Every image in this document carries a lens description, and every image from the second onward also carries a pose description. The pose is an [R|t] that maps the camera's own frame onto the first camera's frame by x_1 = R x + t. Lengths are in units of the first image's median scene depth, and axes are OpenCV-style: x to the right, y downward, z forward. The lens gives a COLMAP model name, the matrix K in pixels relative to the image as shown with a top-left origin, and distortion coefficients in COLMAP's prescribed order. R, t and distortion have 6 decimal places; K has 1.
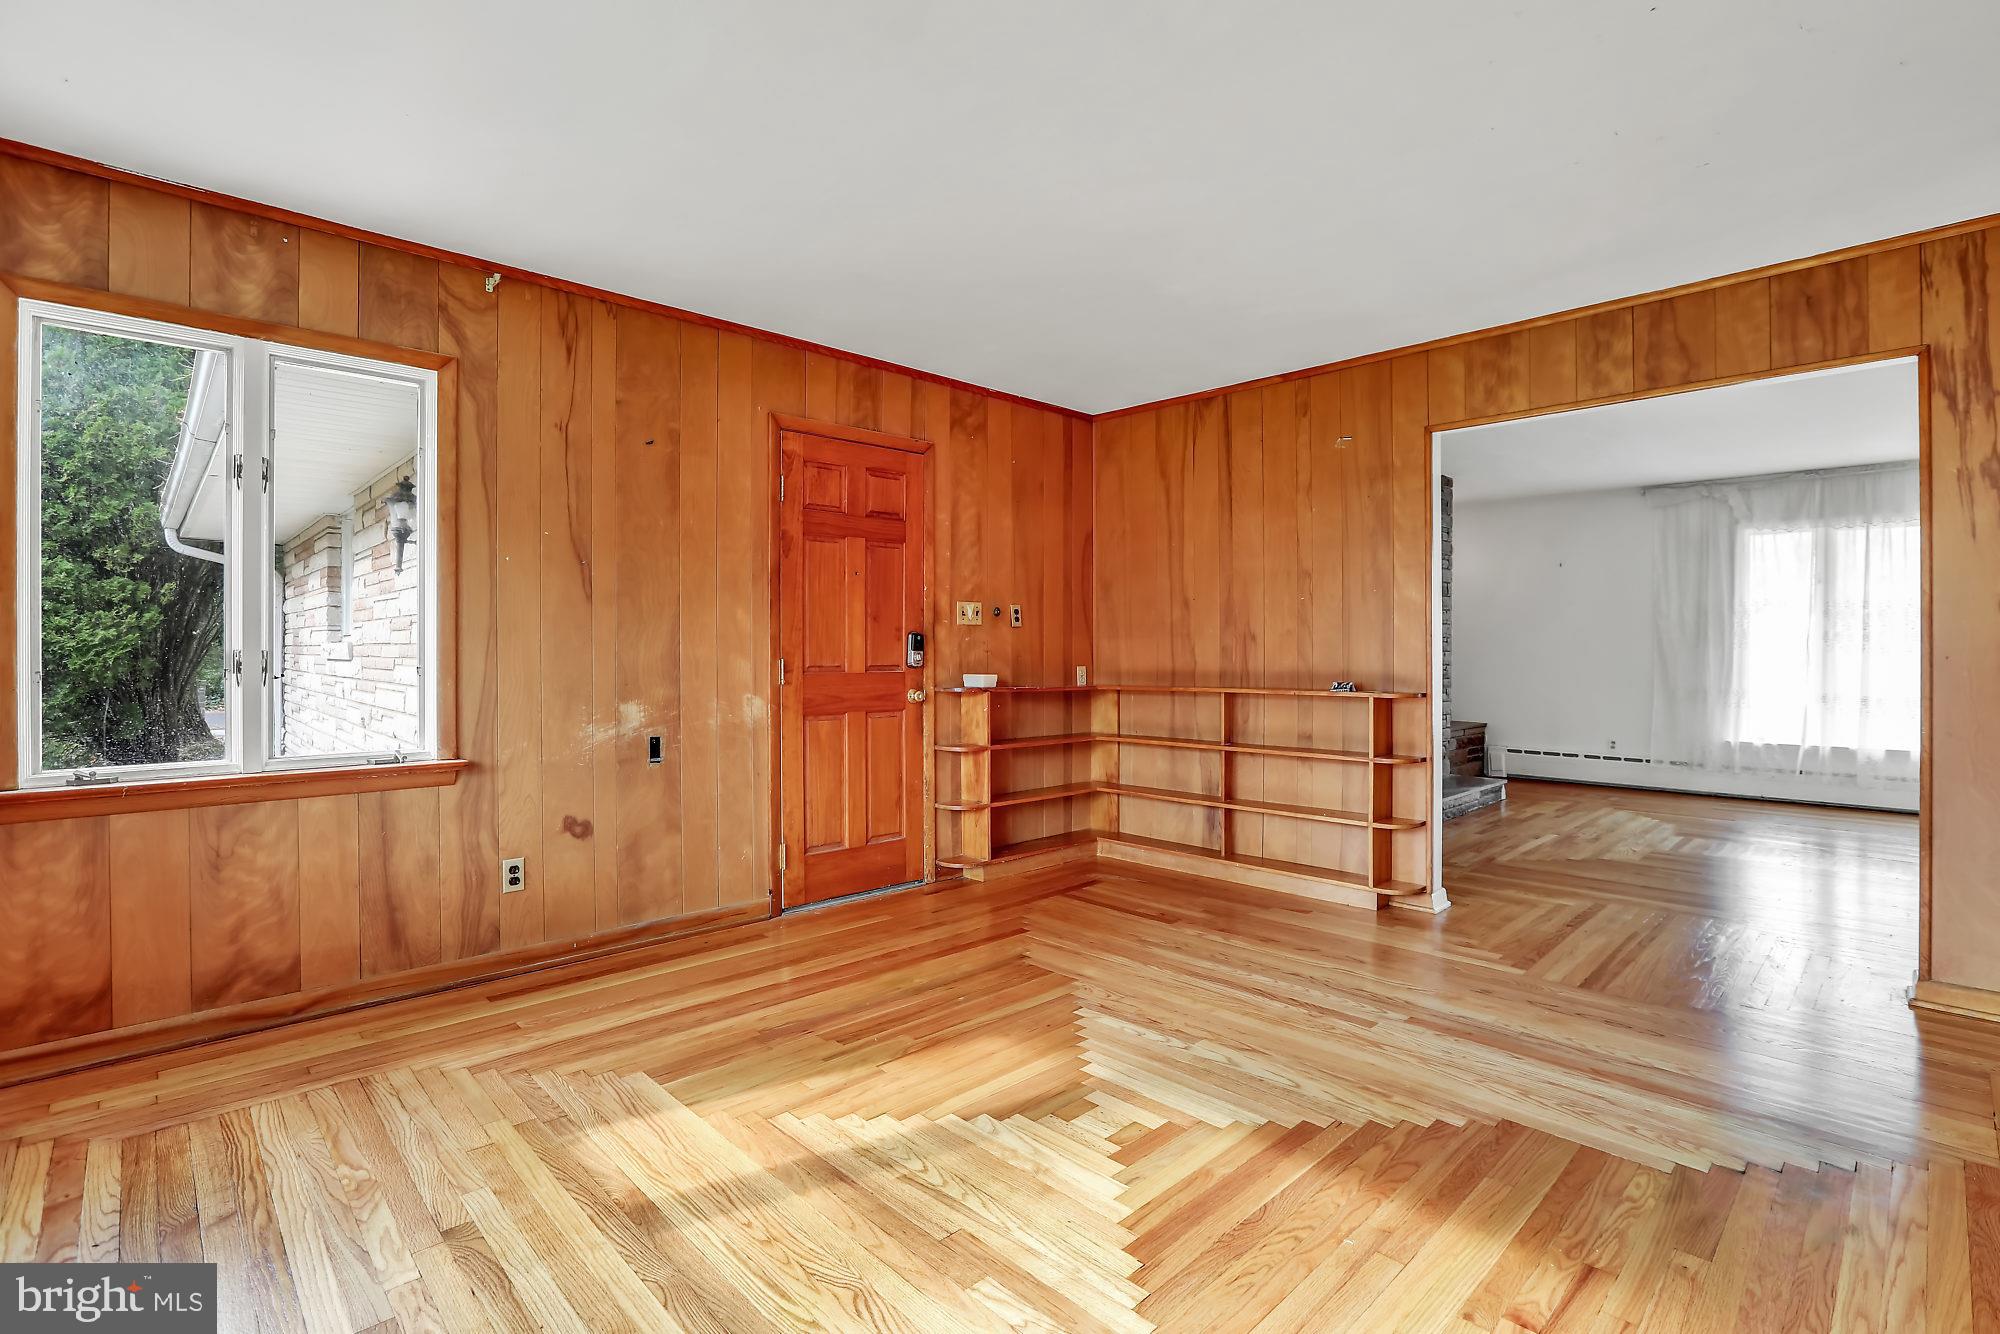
lens RADIAL K [[936.1, 0, 1016.3], [0, 936.1, 652.7], [0, 0, 1]] dist [-0.044818, 0.004423]
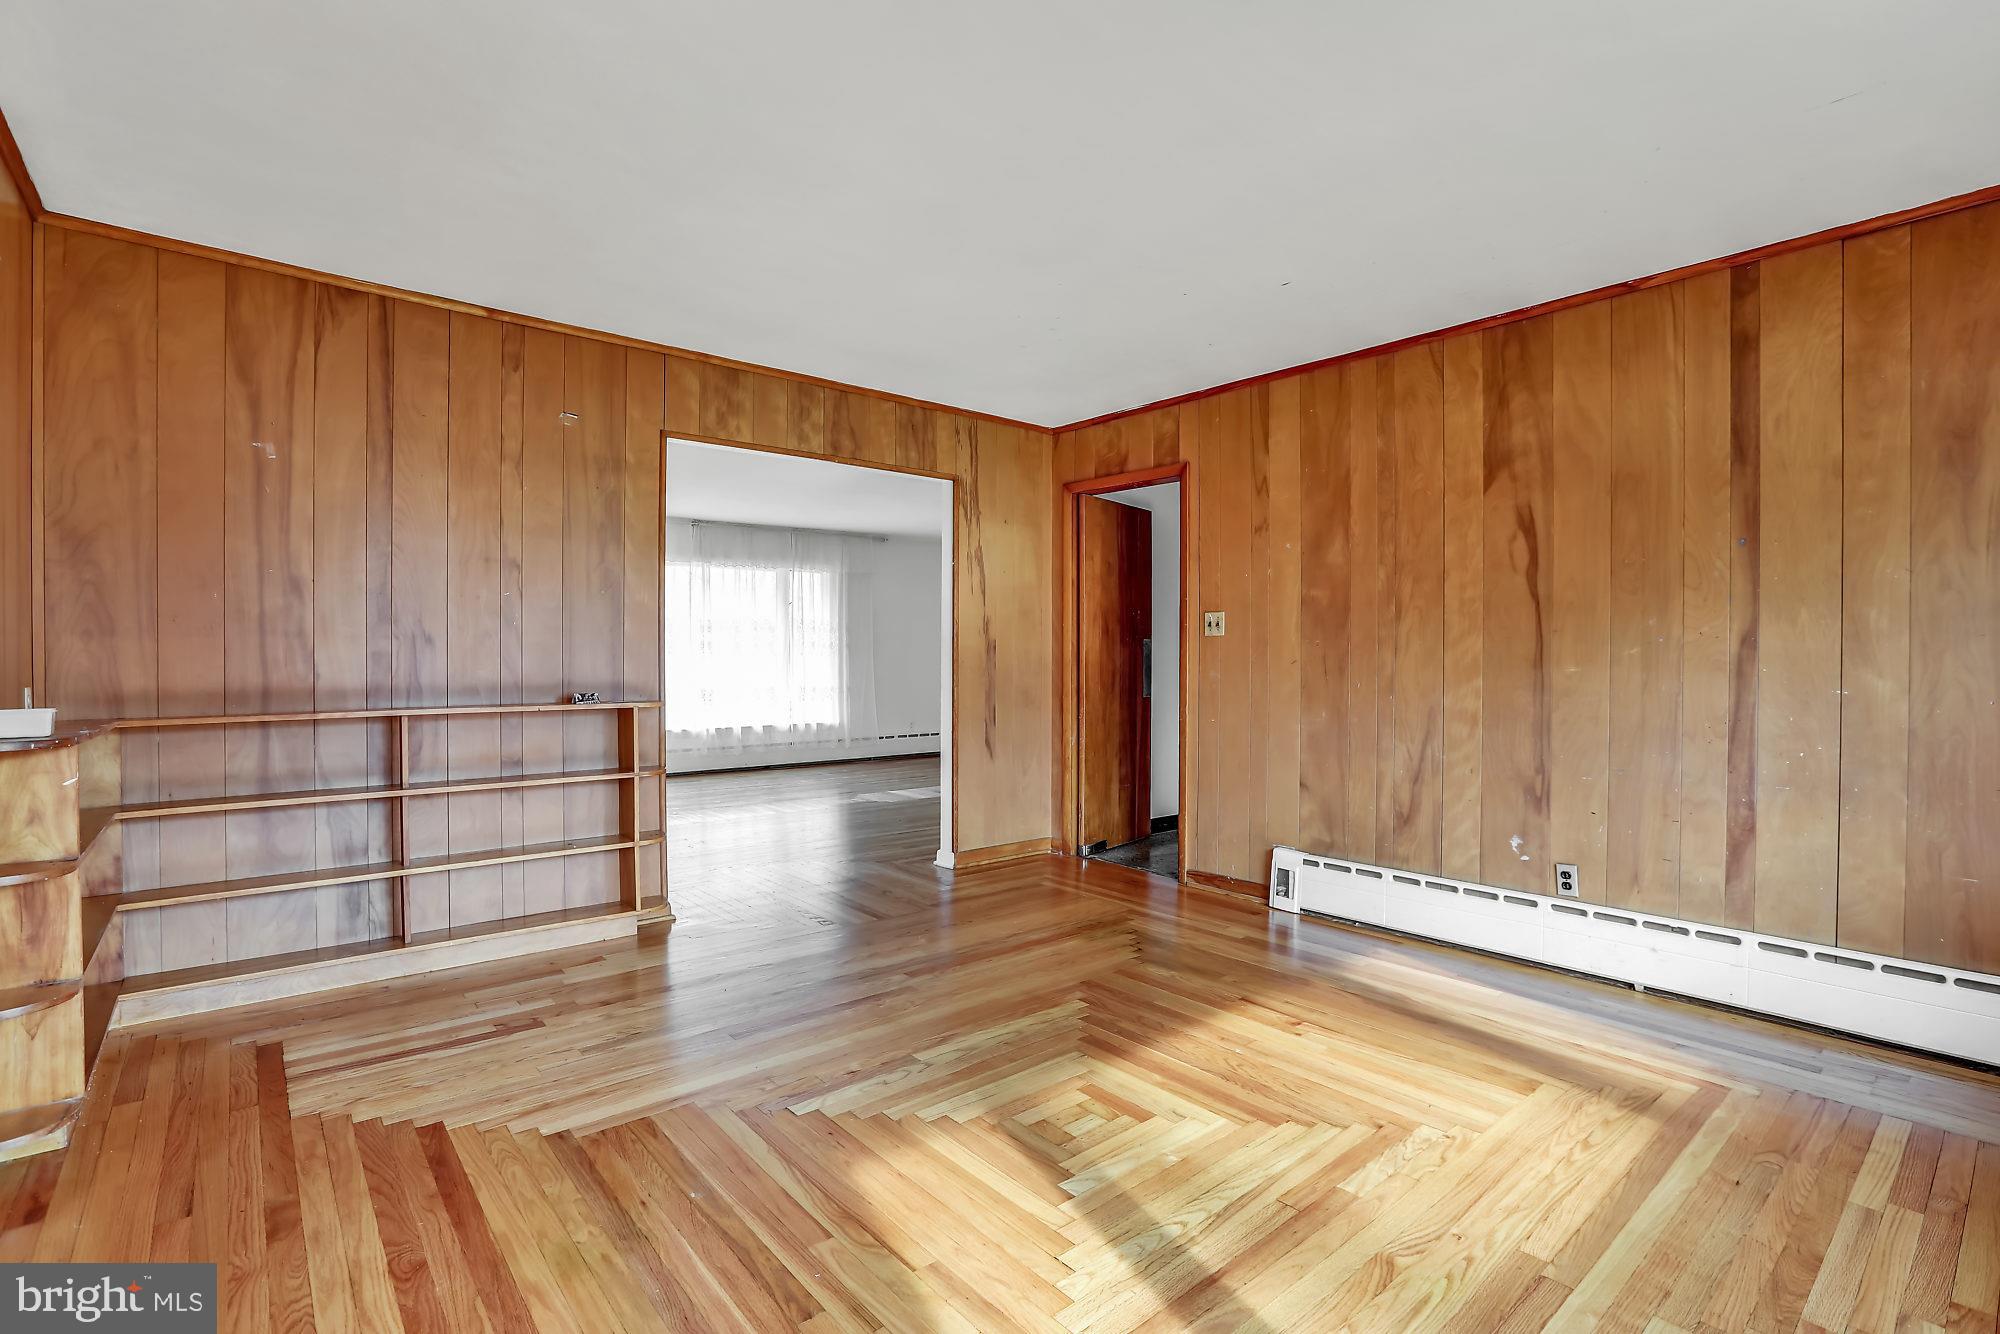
lens RADIAL K [[936.1, 0, 997.9], [0, 936.1, 668.1], [0, 0, 1]] dist [-0.044818, 0.004423]
pose [[0.067377, -0.012957, 0.997643, -0.535888], [0.000088, 0.999916, 0.012981, -0.003665], [-0.997728, -0.000787, 0.067373, 0.588274]]
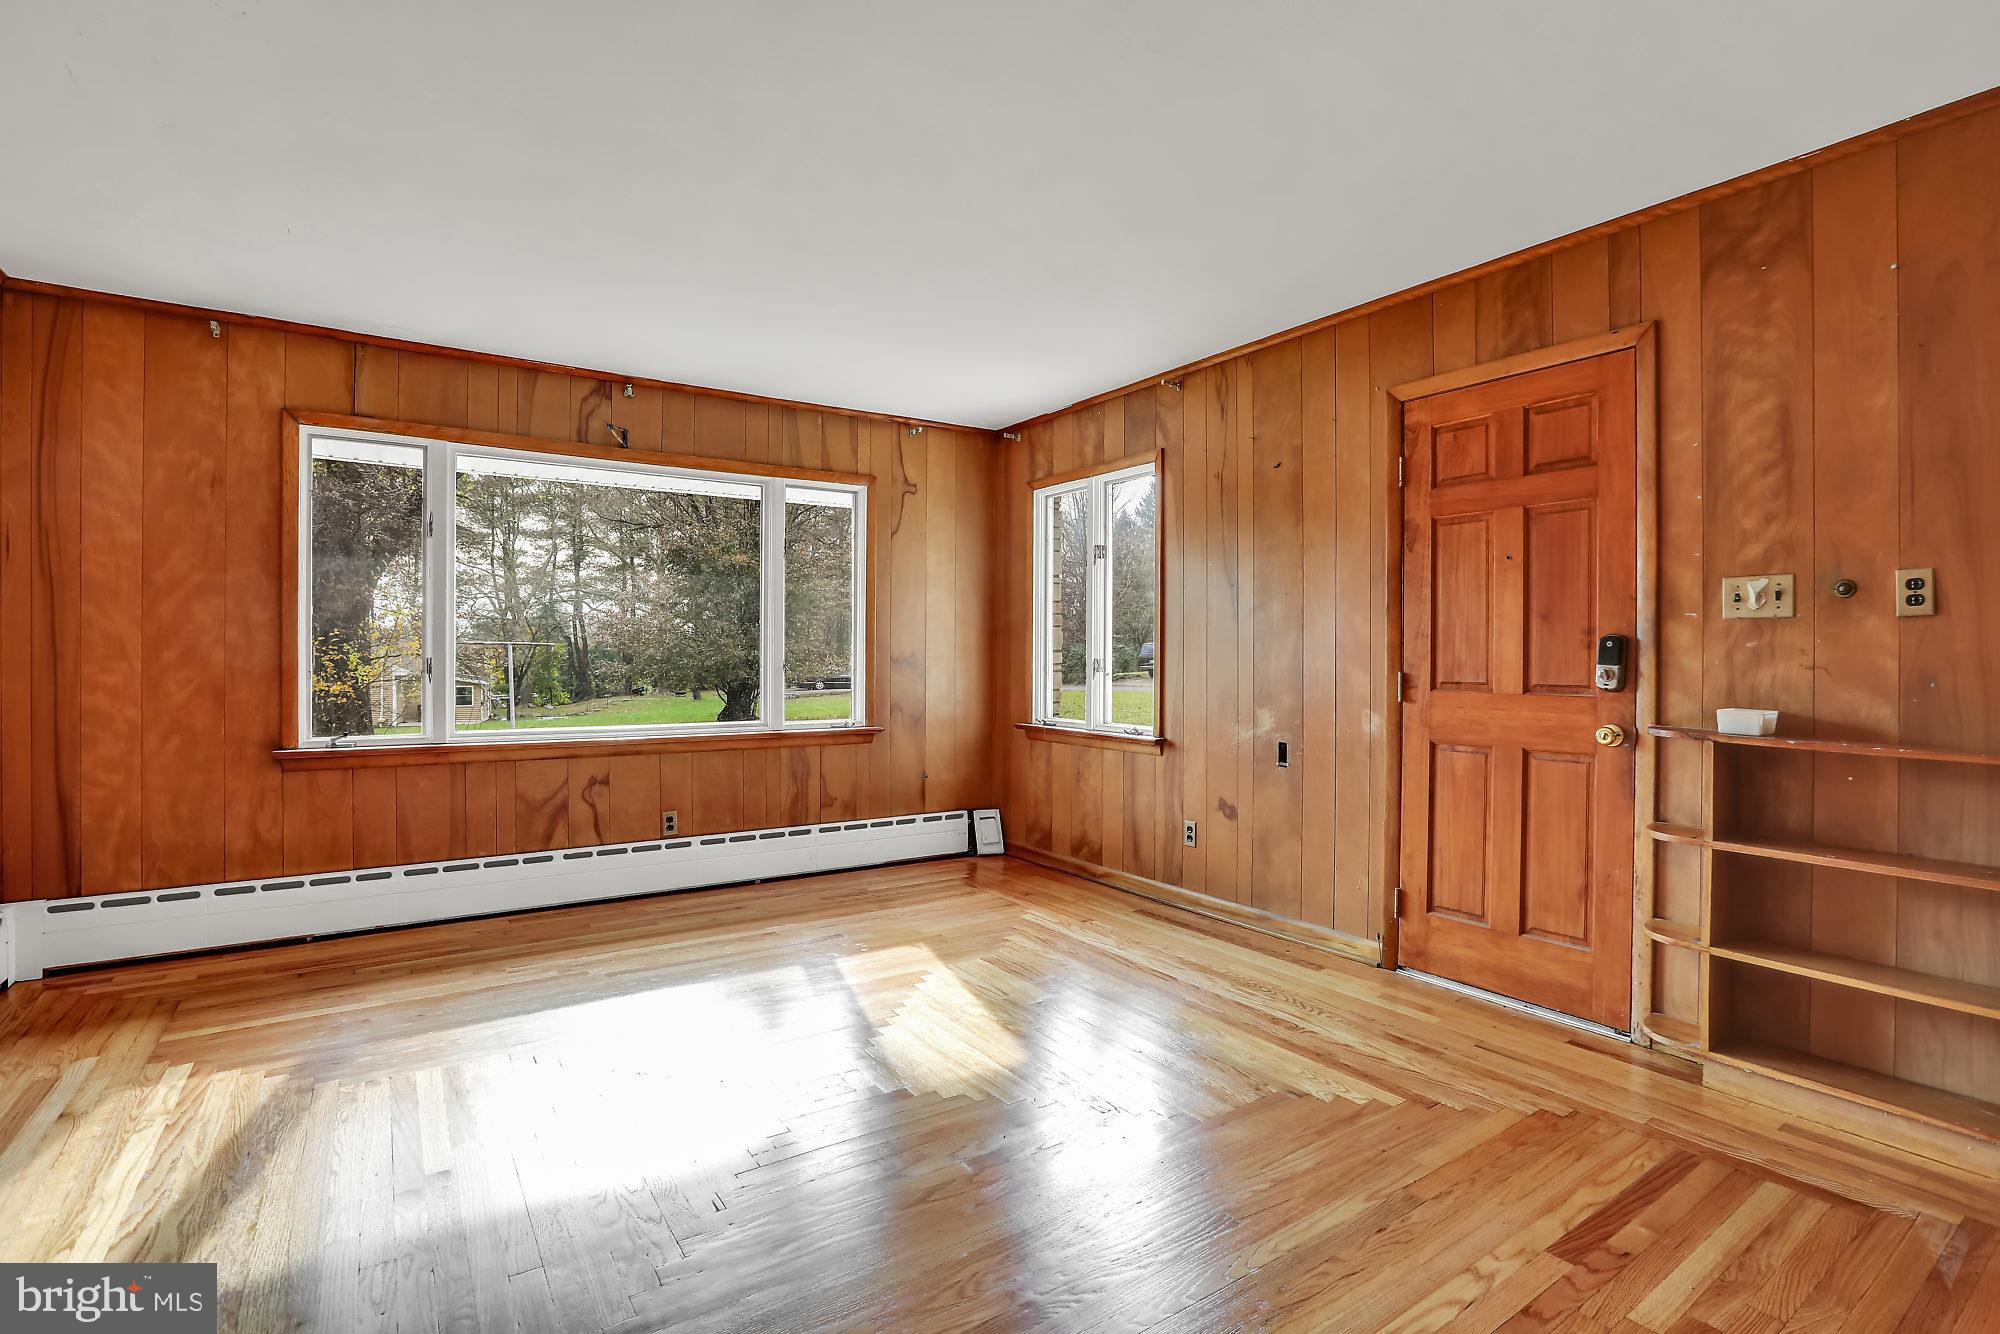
lens RADIAL K [[936.1, 0, 1010.7], [0, 936.1, 666.6], [0, 0, 1]] dist [-0.044818, 0.004423]
pose [[-0.163922, 0.010854, -0.986414, 0.658070], [-0.007861, 0.999893, 0.012309, -0.006067], [0.986442, 0.009772, -0.163819, 0.805848]]
